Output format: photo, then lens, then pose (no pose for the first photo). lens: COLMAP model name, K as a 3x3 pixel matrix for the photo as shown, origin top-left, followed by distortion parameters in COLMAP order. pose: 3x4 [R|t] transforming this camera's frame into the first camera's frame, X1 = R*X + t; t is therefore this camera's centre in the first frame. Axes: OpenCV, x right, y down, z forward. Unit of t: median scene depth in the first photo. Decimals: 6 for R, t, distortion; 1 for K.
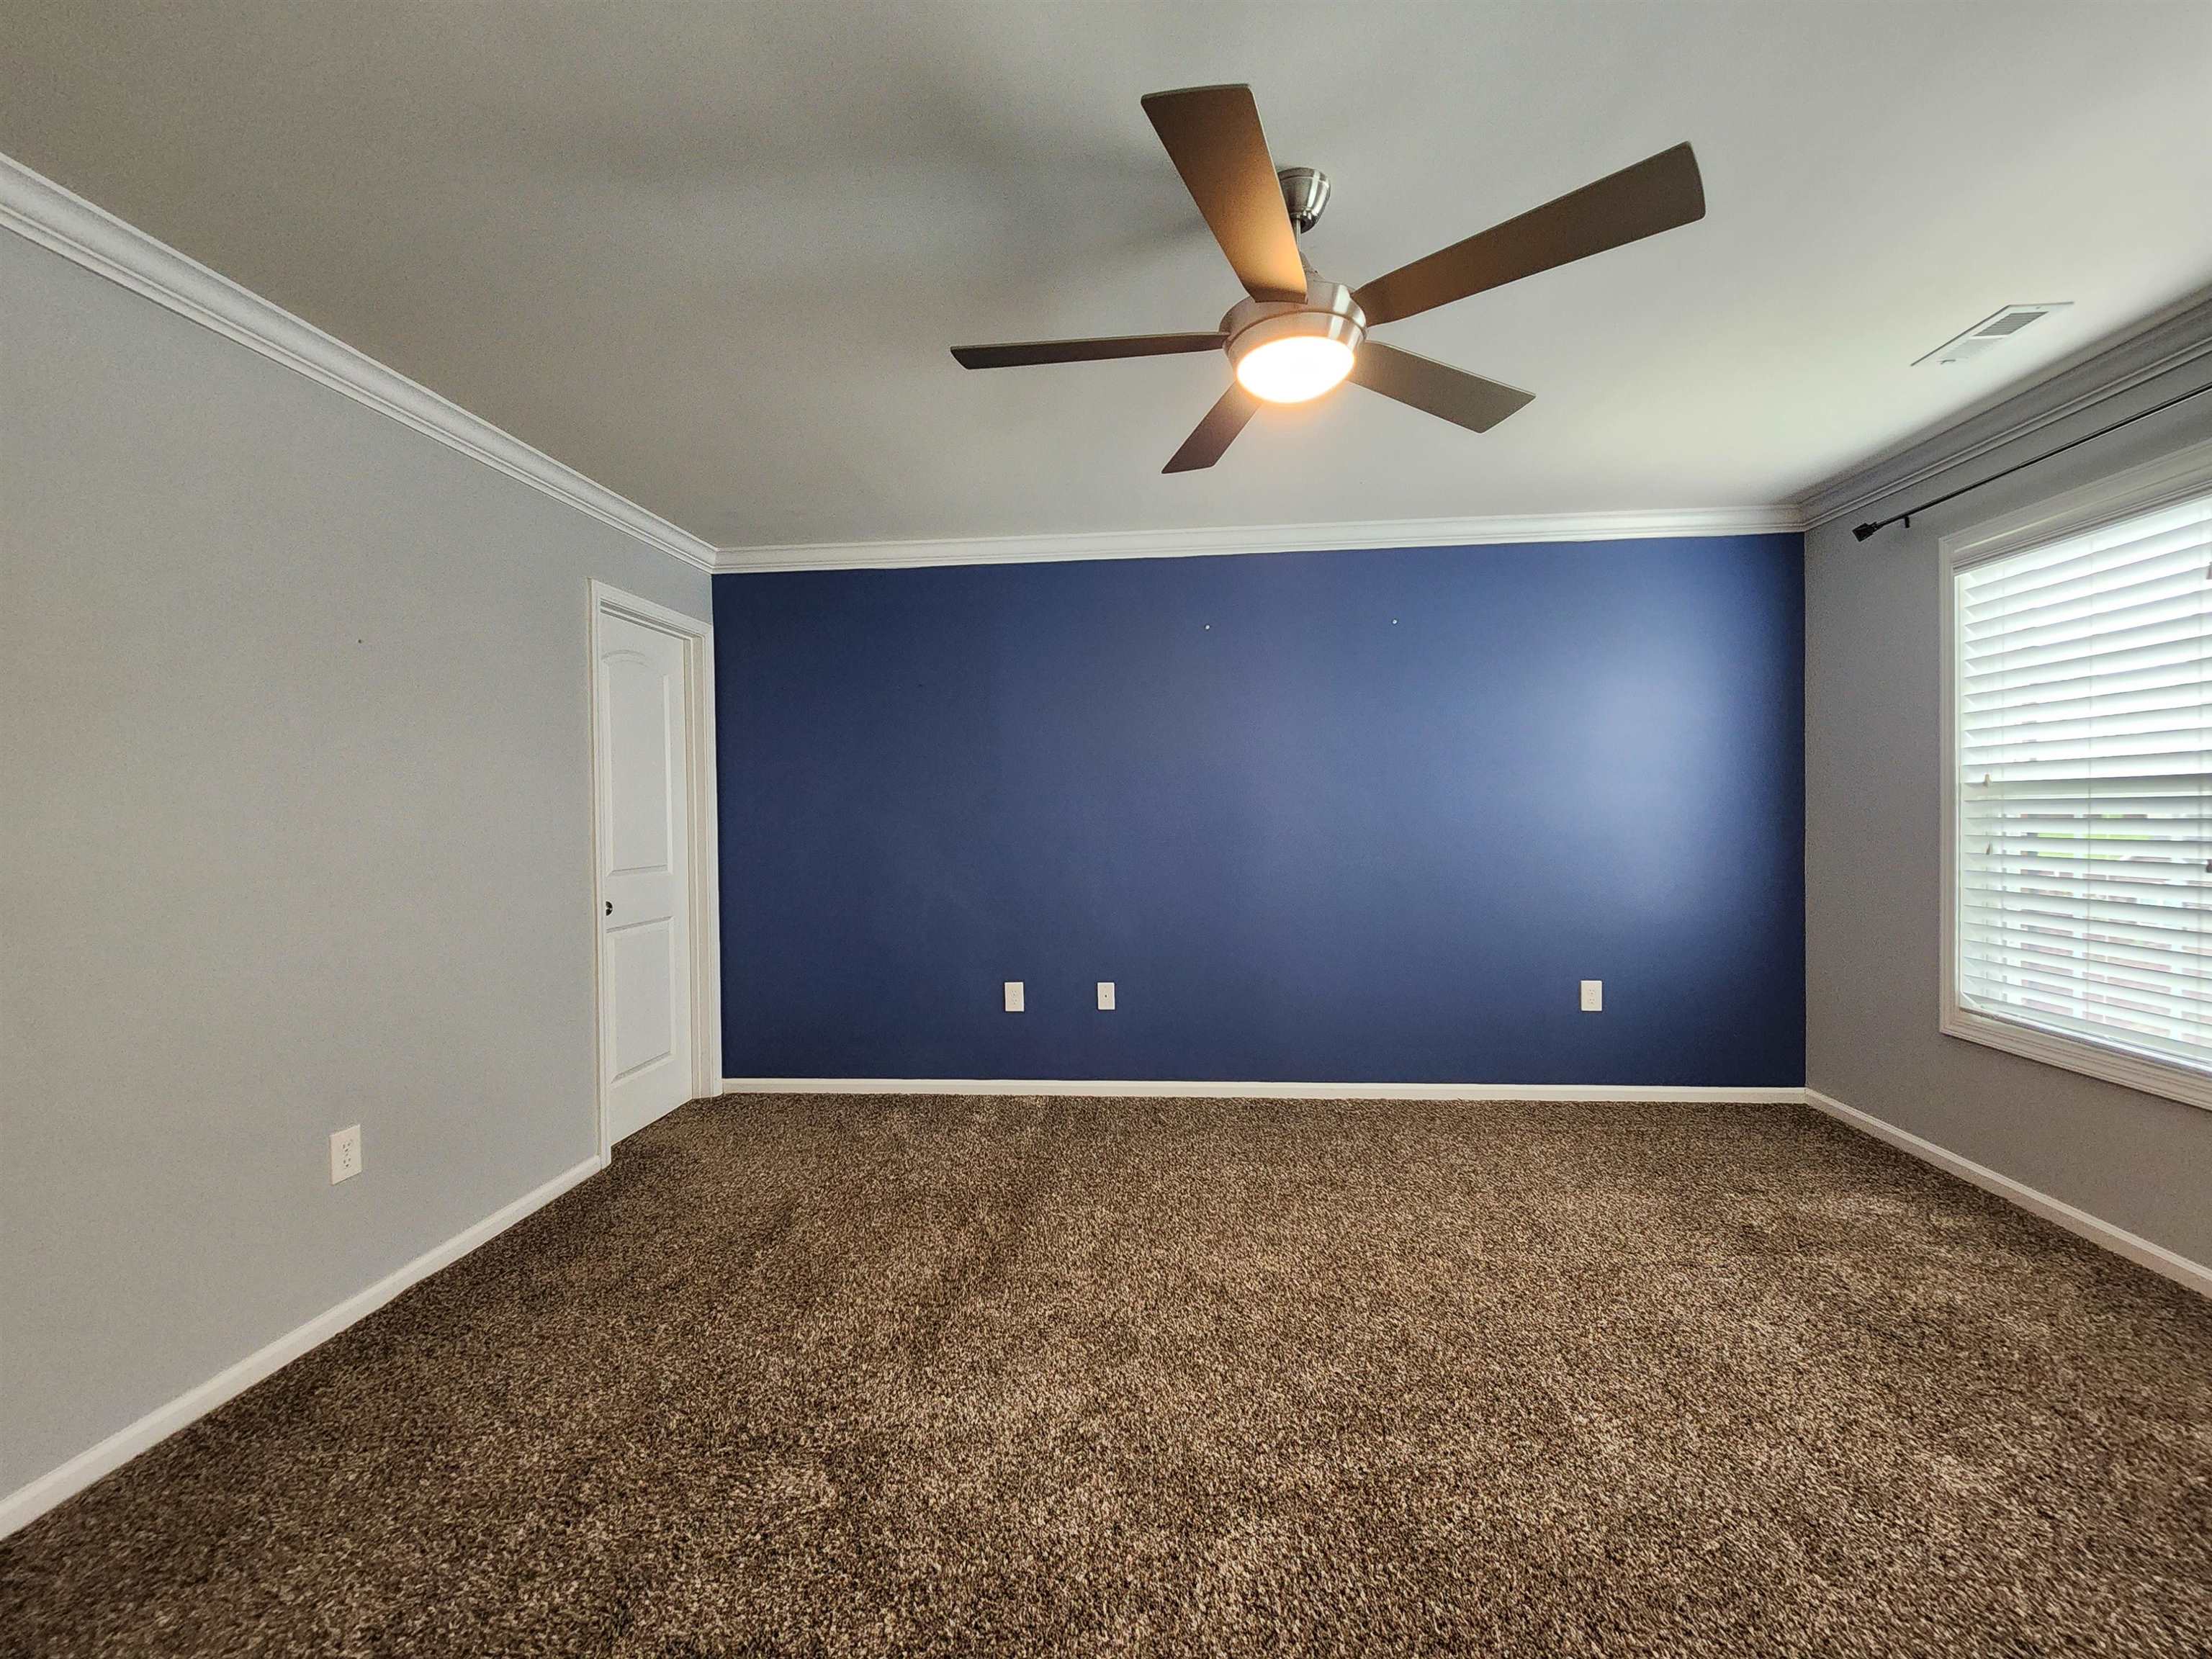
lens RADIAL K [[903.6, 0, 1106.0], [0, 903.6, 829.5], [0, 0, 1]] dist [-0.000907, -0.001195]
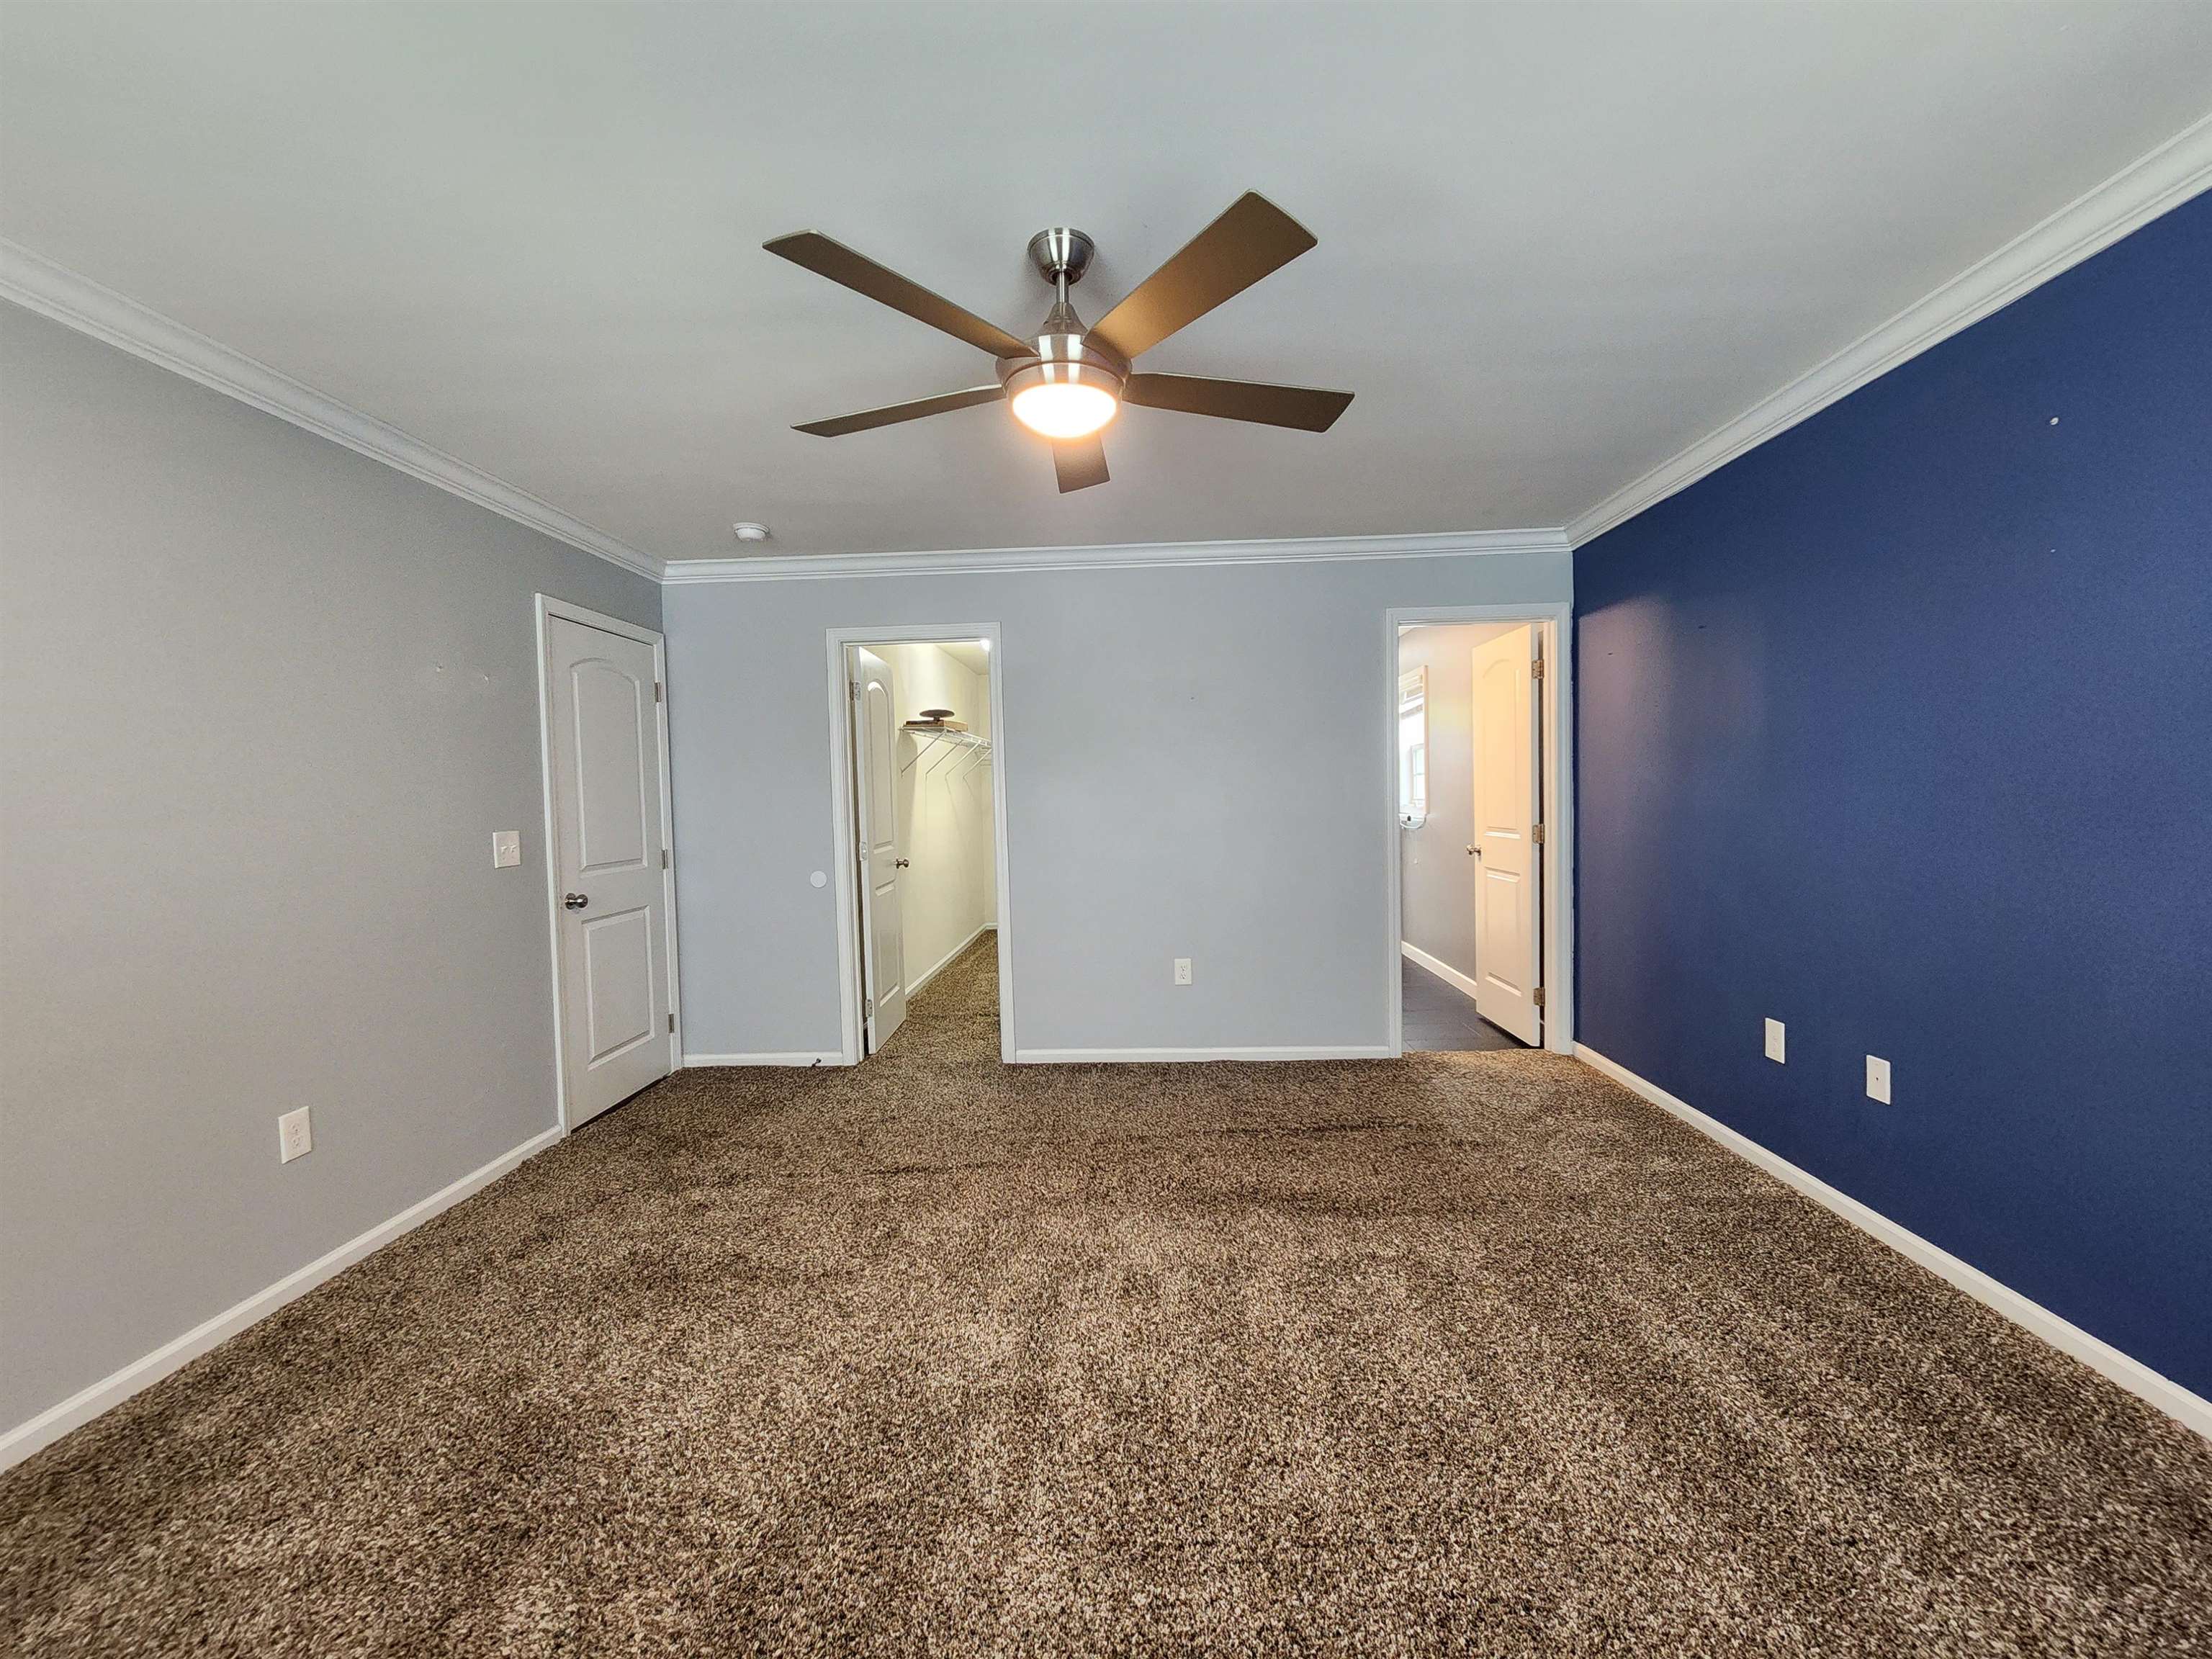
lens RADIAL K [[903.6, 0, 1106.0], [0, 903.6, 829.5], [0, 0, 1]] dist [-0.000907, -0.001195]
pose [[0.042997, 0.053140, -0.997661, 0.753351], [0.002090, 0.998577, 0.053279, -0.030046], [0.999073, -0.004376, 0.042825, 0.554704]]
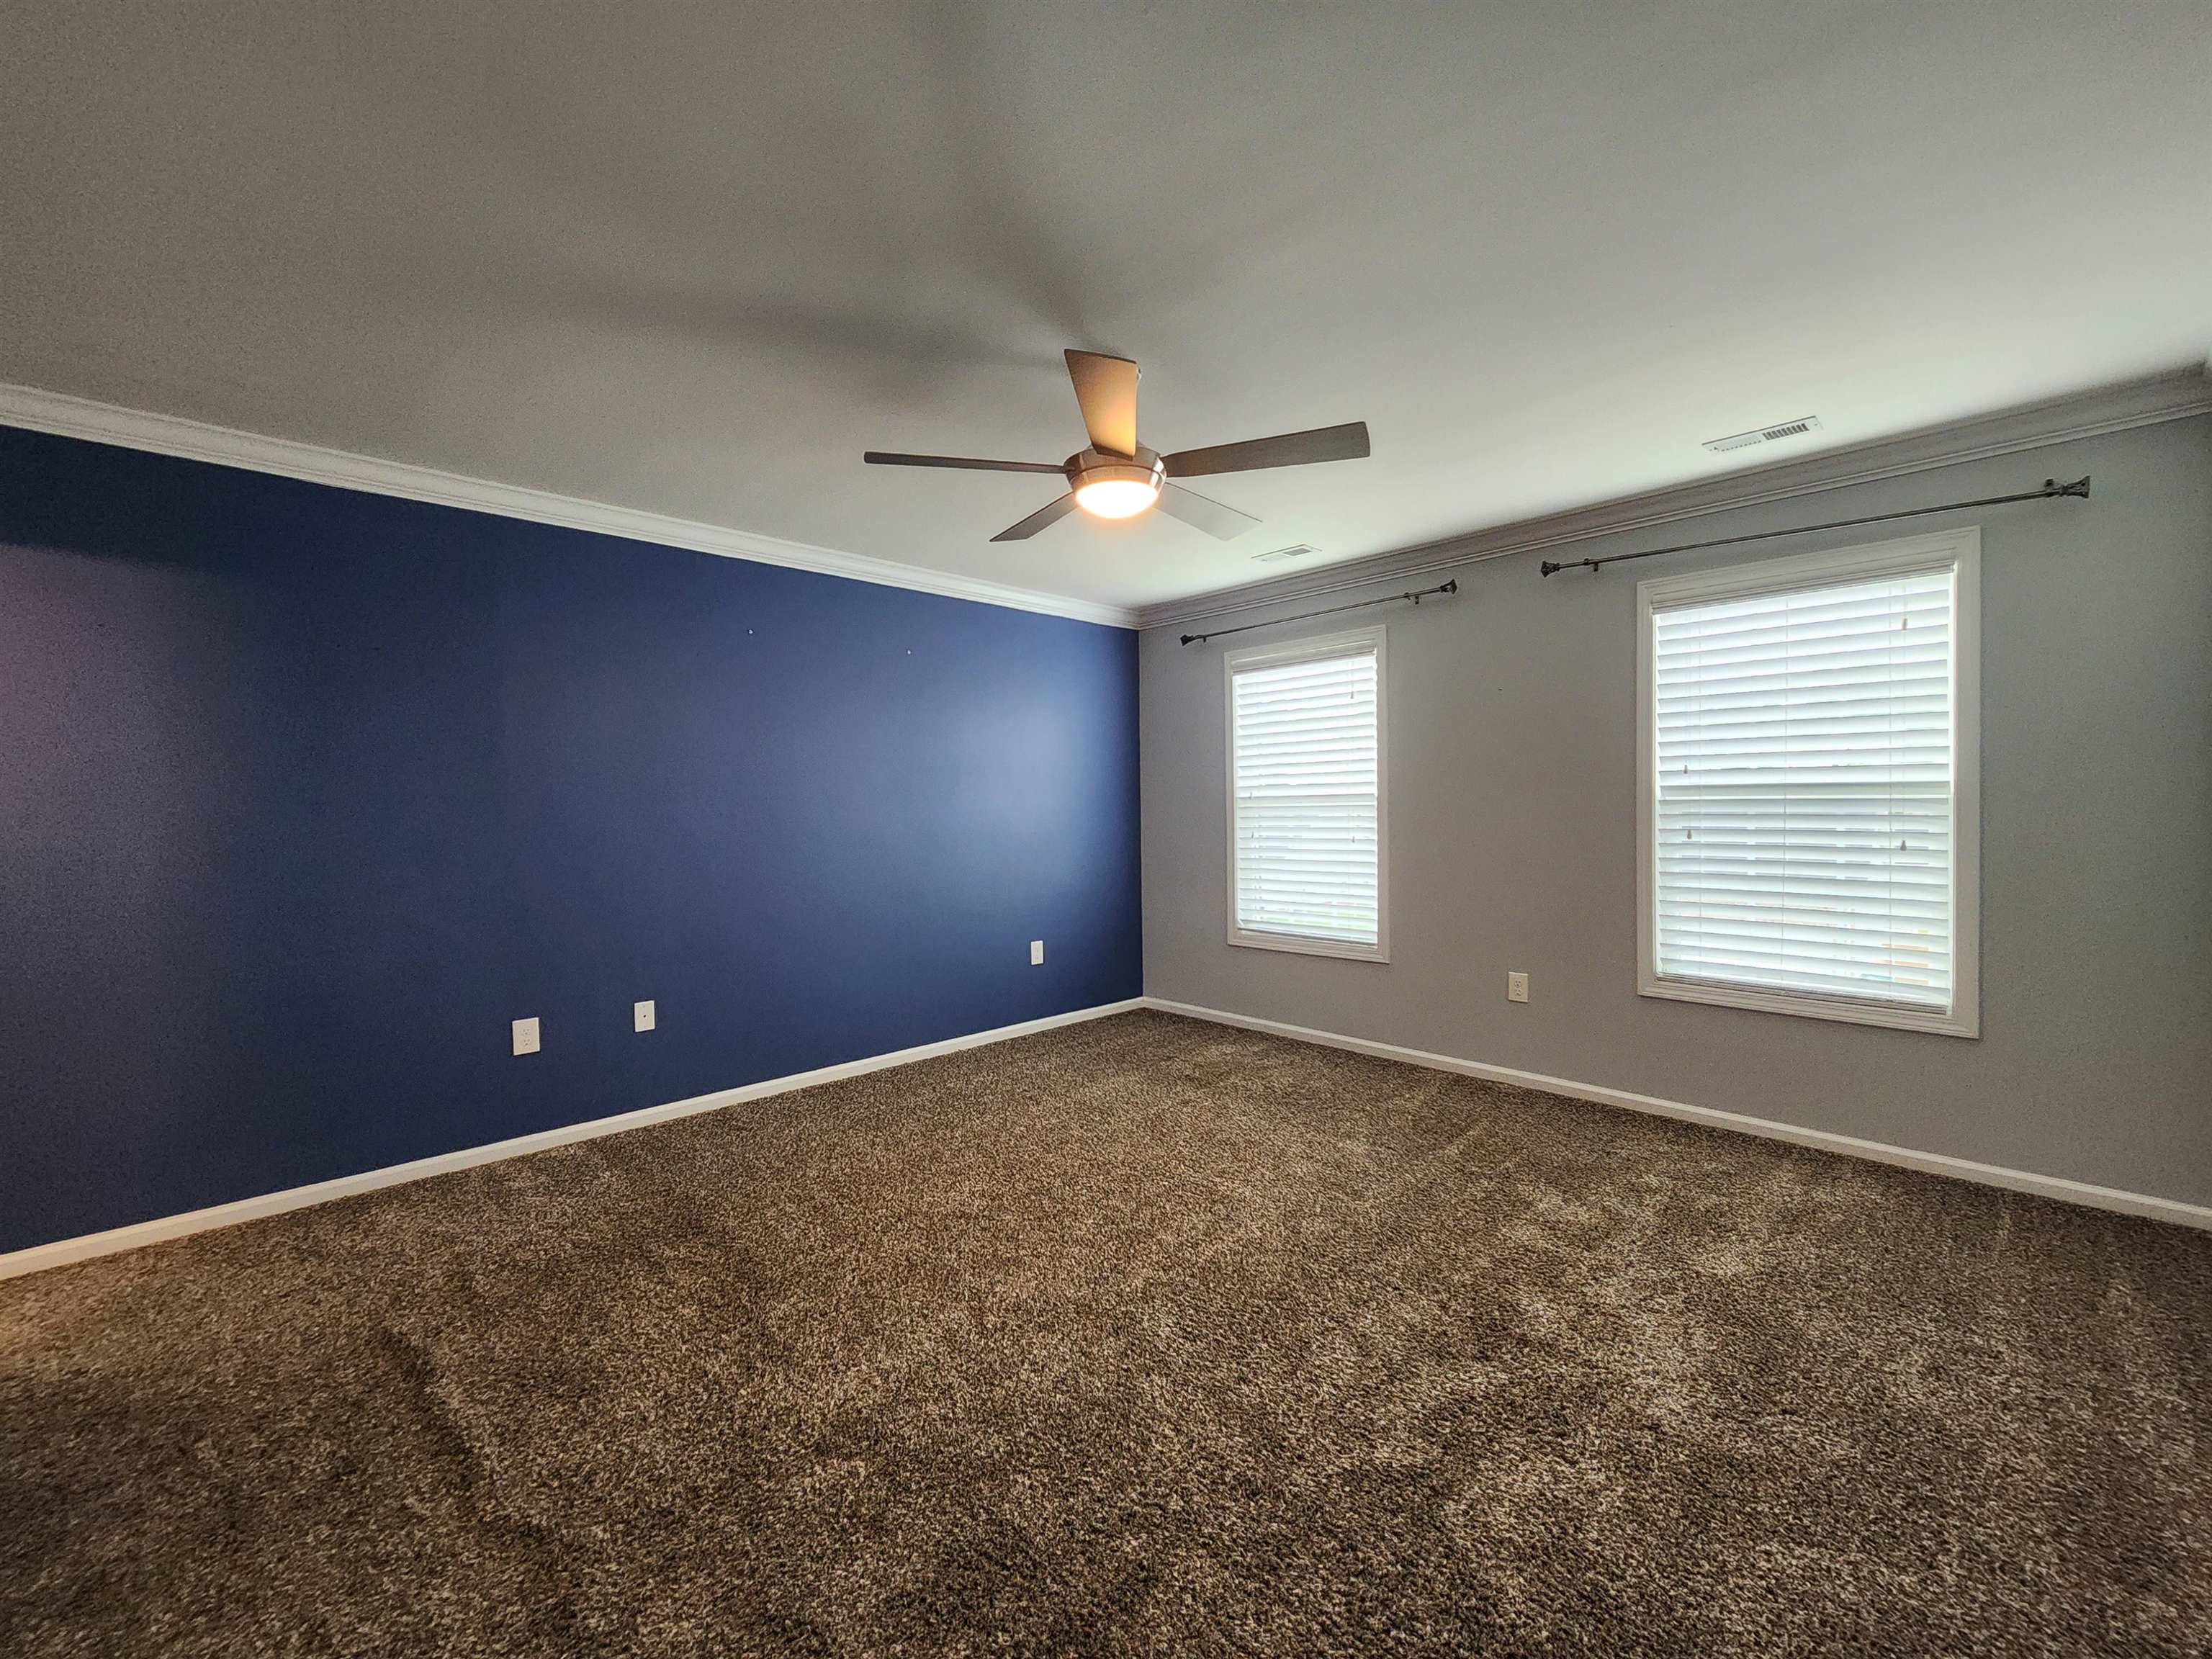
lens RADIAL K [[903.6, 0, 1106.0], [0, 903.6, 829.5], [0, 0, 1]] dist [-0.000907, -0.001195]
pose [[0.658805, -0.012674, 0.752207, -0.480842], [0.020681, 0.999785, -0.001268, 0.007159], [-0.752030, 0.016392, 0.658926, 0.049849]]
